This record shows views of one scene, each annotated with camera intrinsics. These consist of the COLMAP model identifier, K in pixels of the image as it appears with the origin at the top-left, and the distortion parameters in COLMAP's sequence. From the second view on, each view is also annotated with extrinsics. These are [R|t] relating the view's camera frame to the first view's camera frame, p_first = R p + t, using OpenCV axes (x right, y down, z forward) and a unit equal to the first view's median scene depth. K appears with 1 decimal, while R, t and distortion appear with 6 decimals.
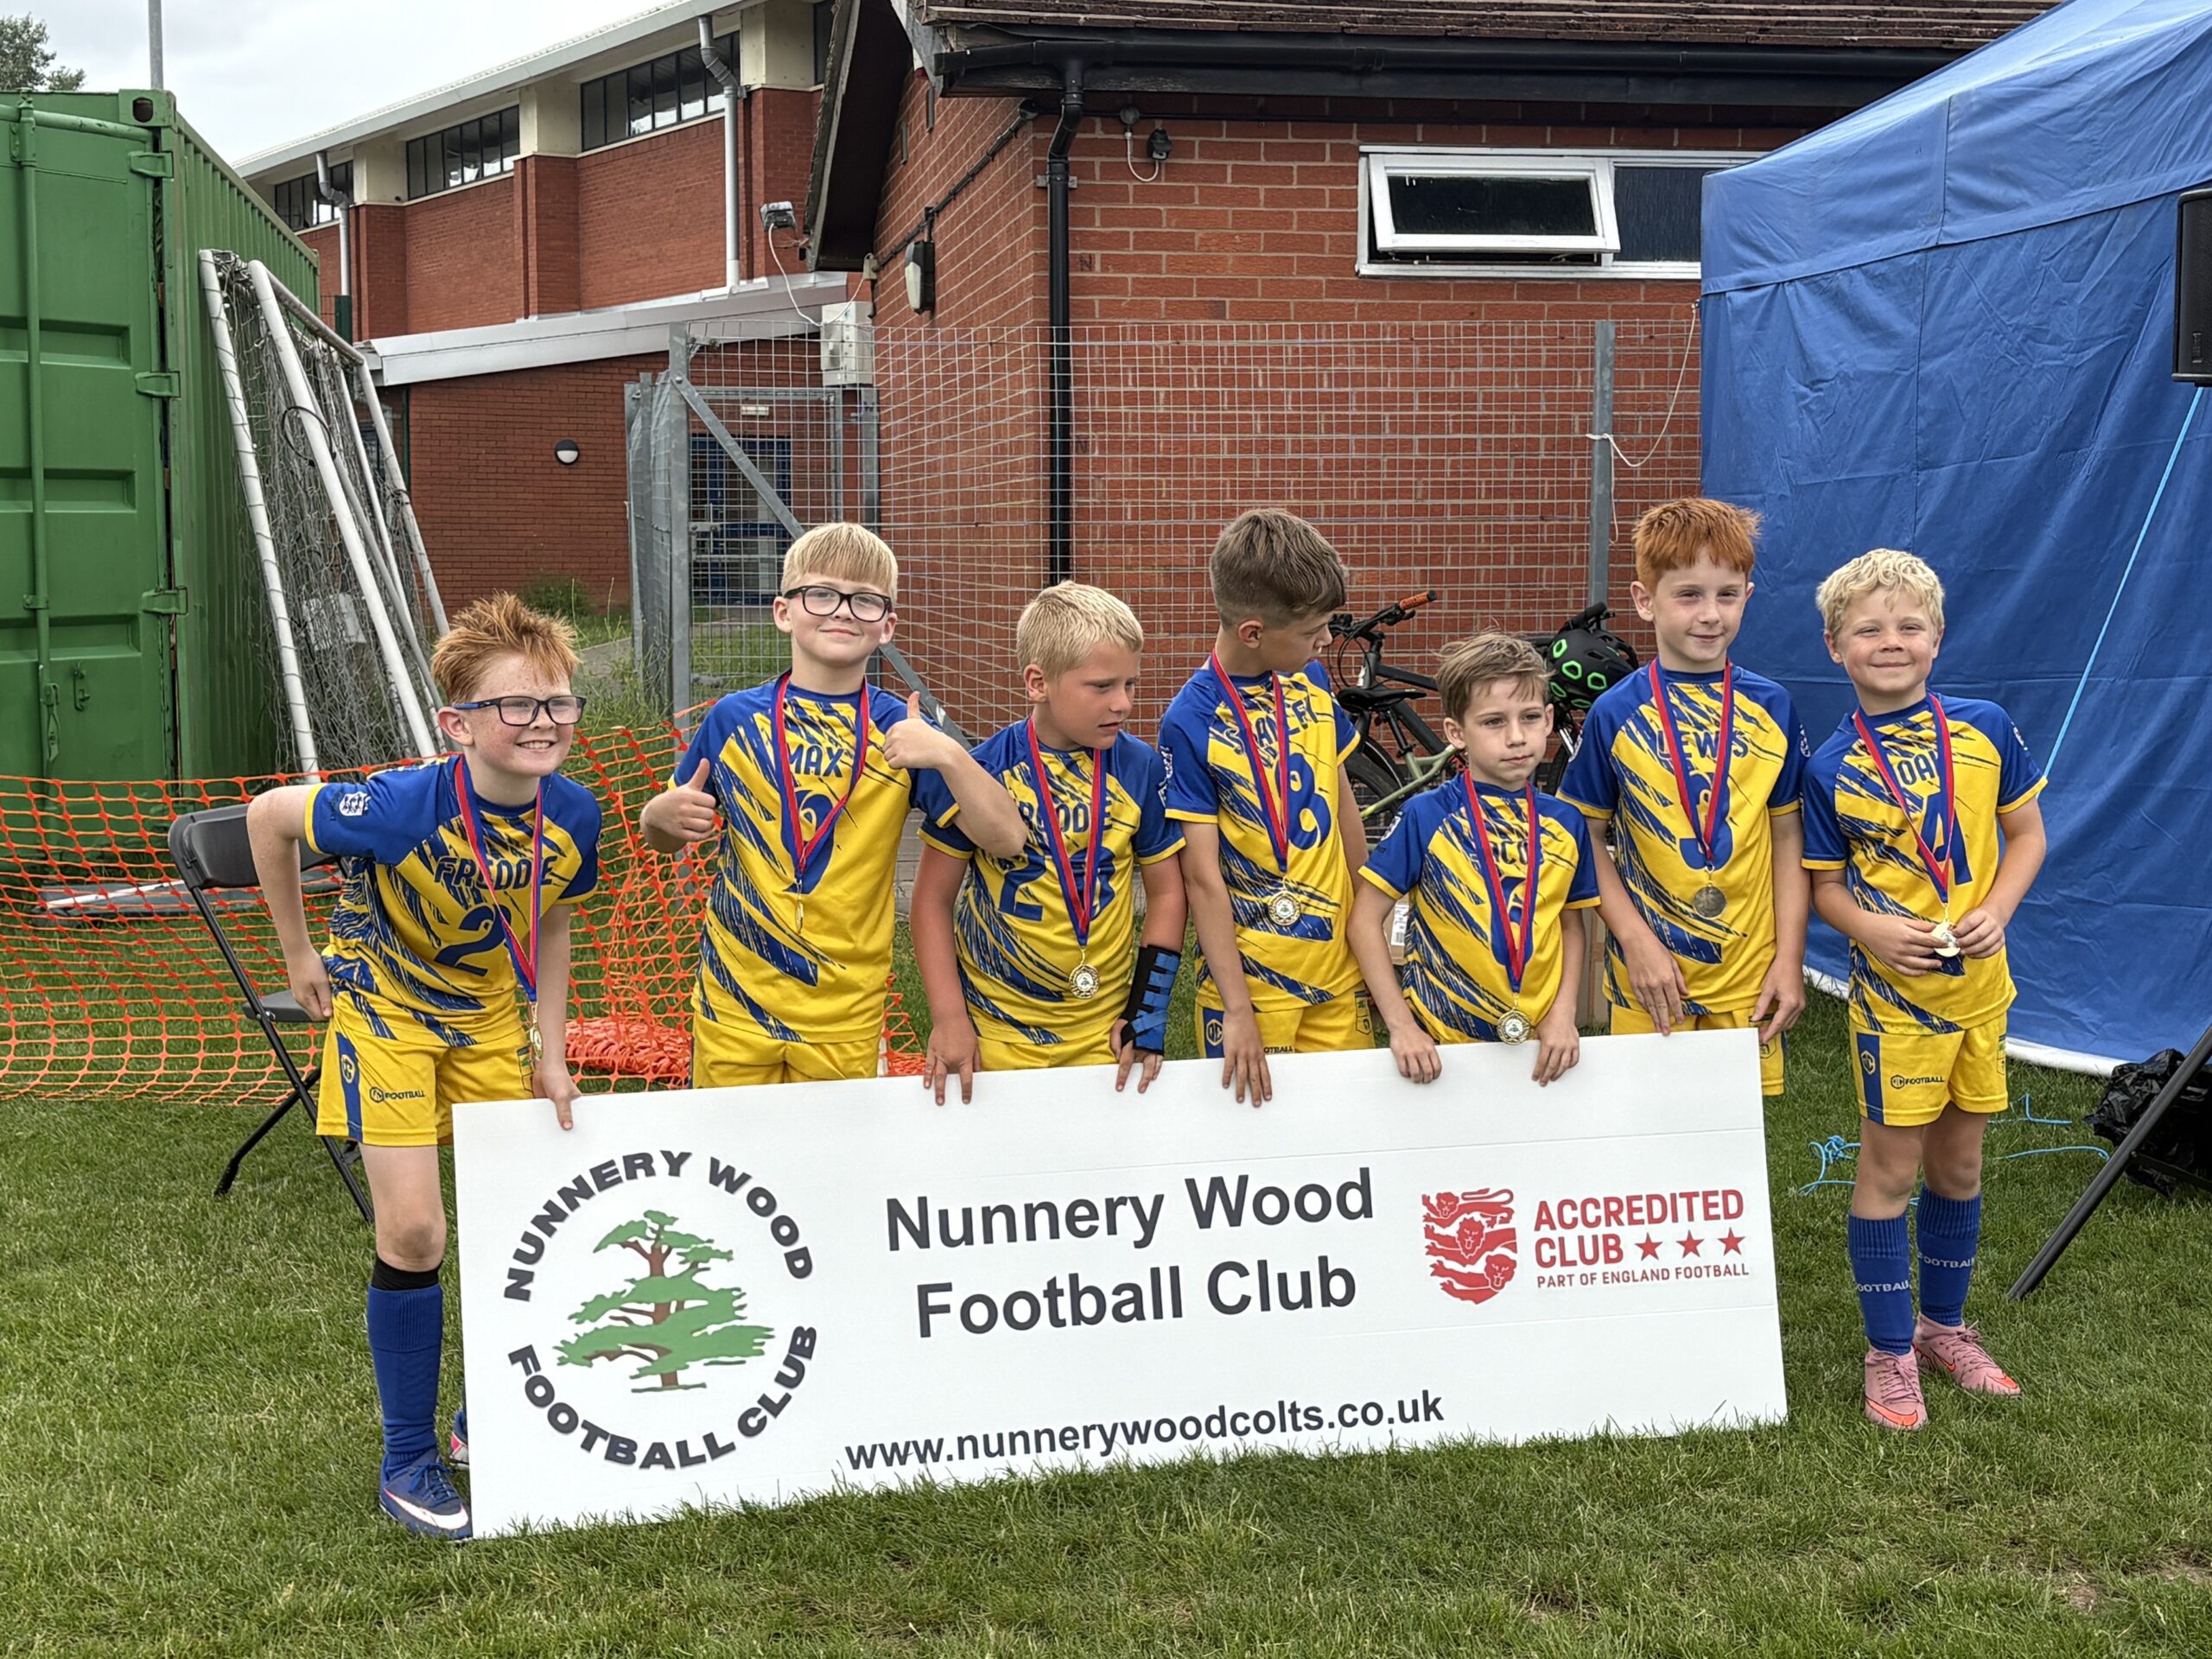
lens RADIAL K [[3238.2, 0, 1106.0], [0, 3238.2, 829.5], [0, 0, 1]] dist [0.031927, 0.835001]
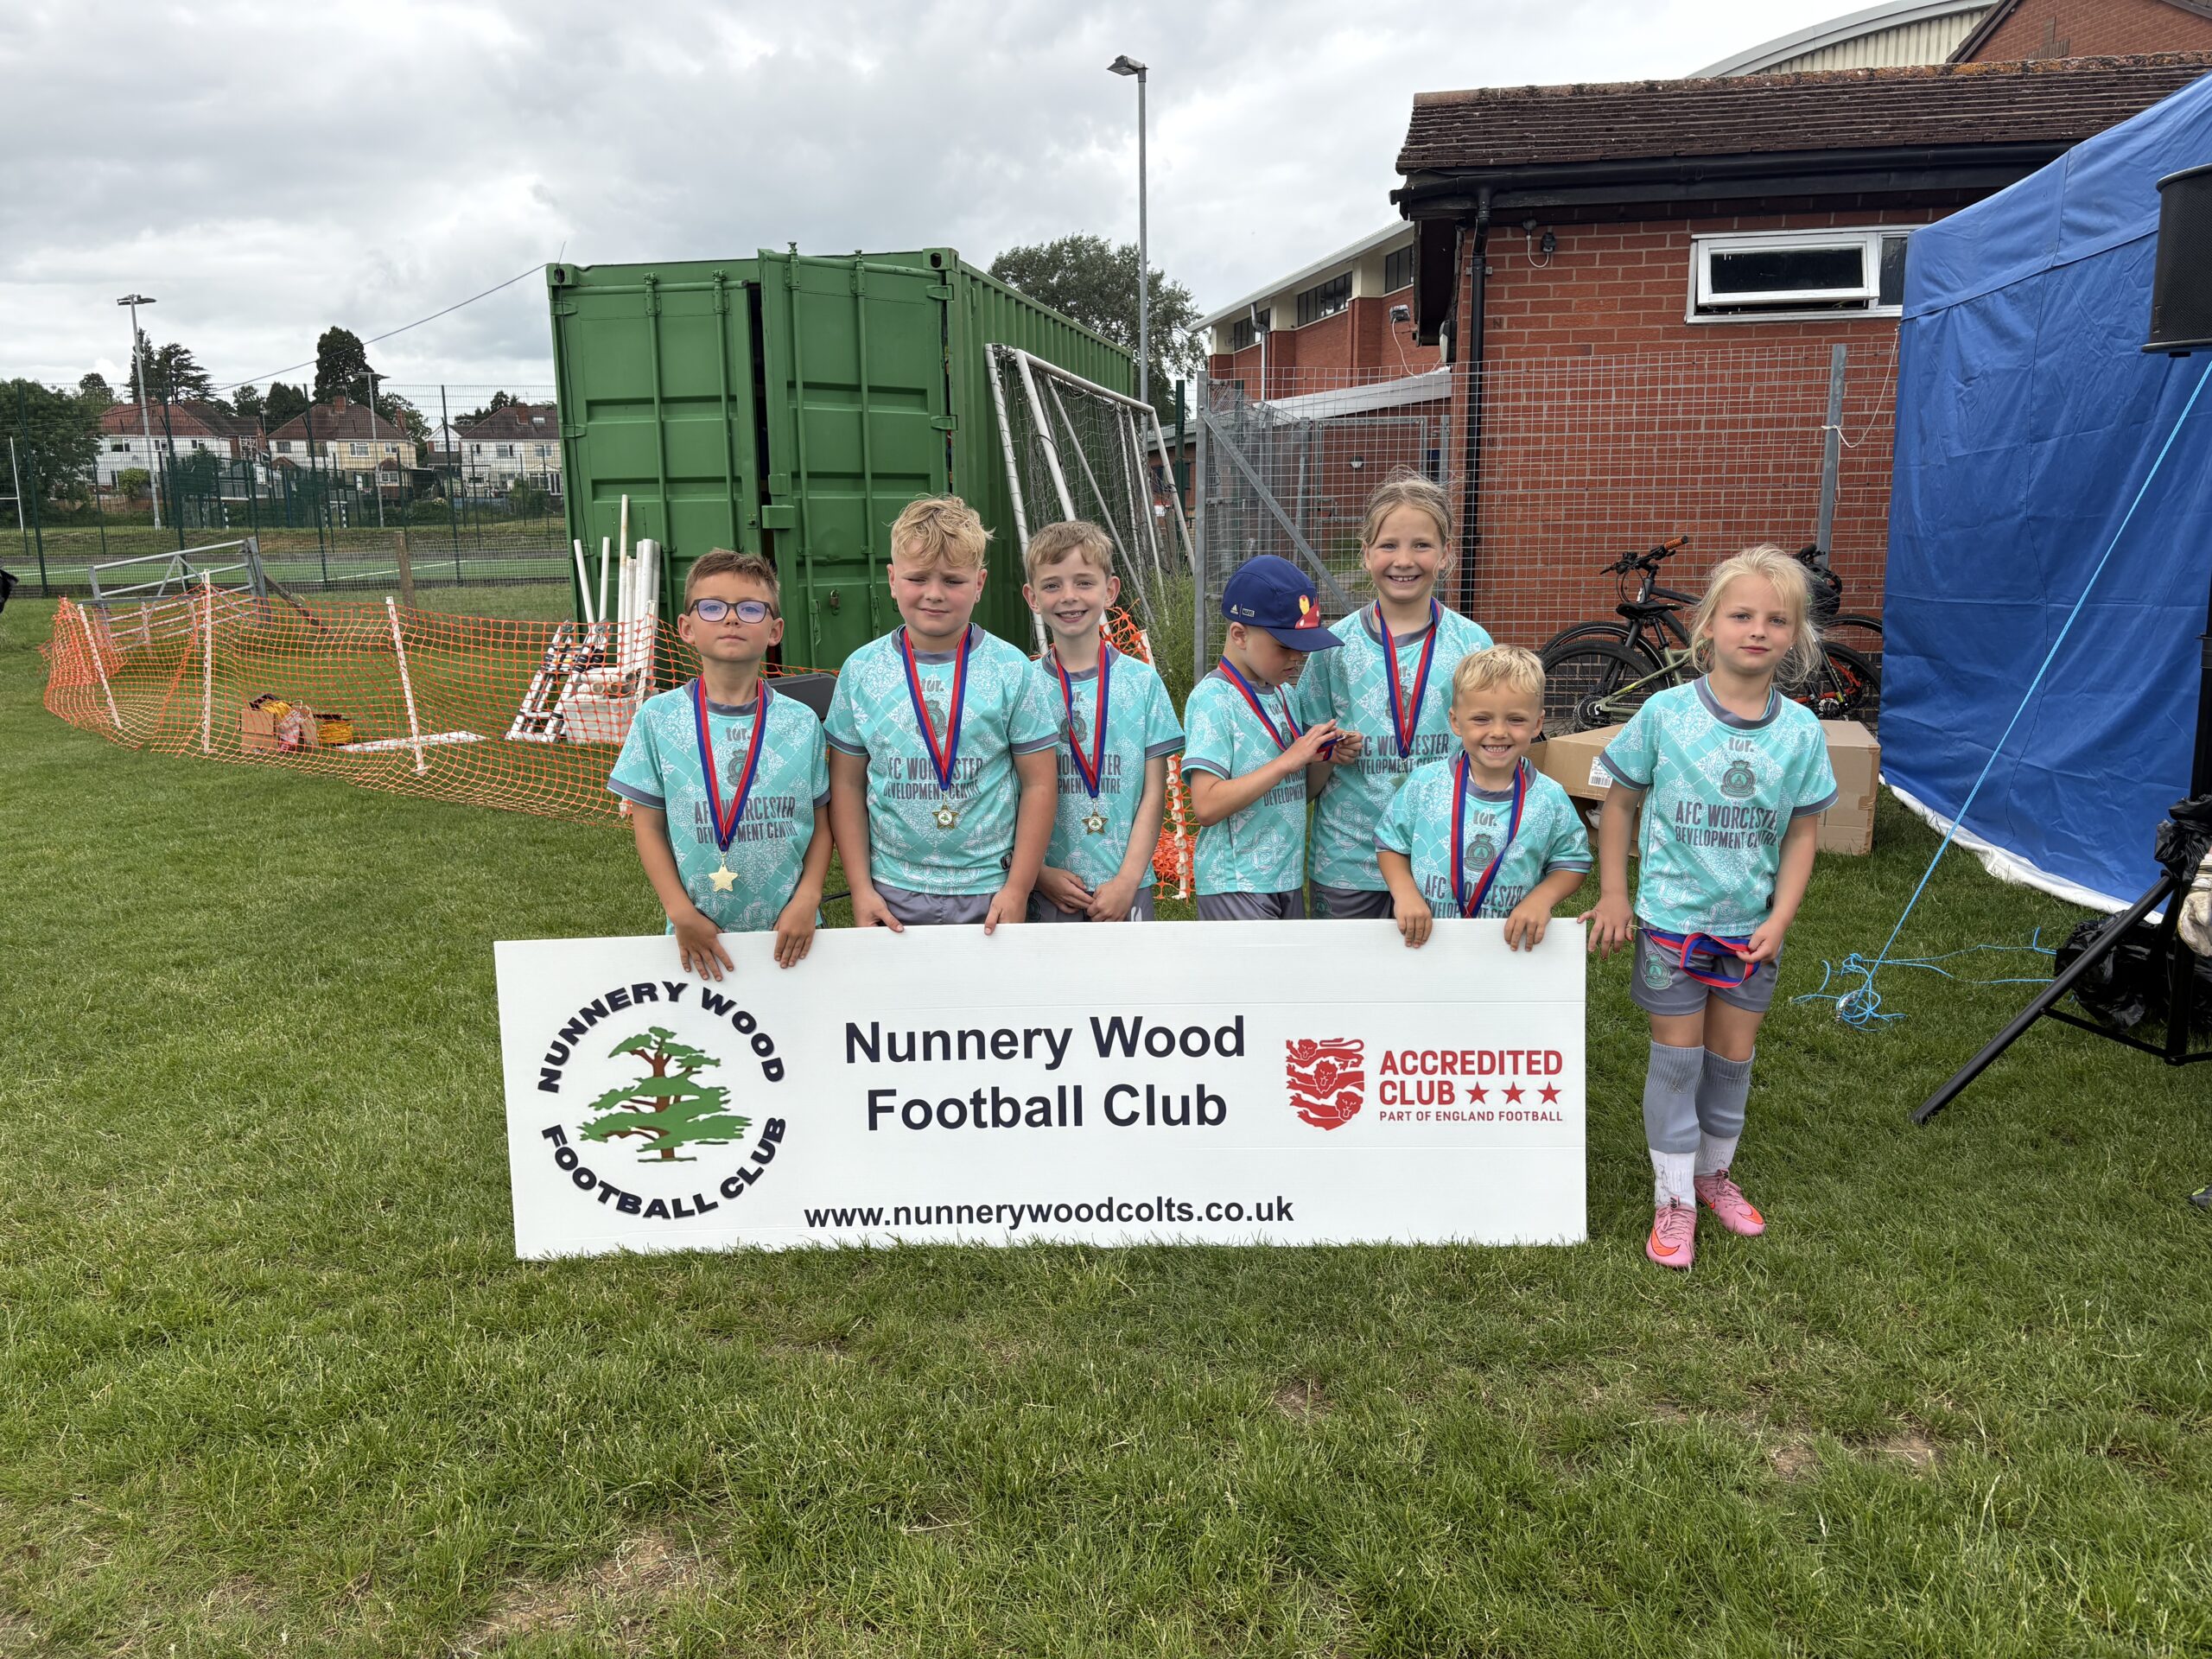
lens RADIAL K [[1809.5, 0, 1106.0], [0, 1809.5, 829.5], [0, 0, 1]] dist [0.066340, 0.126220]
pose [[0.961582, 0.039301, -0.271690, 0.122909], [-0.015727, 0.995960, 0.088410, -0.016197], [0.274067, -0.080741, 0.958315, 0.180876]]
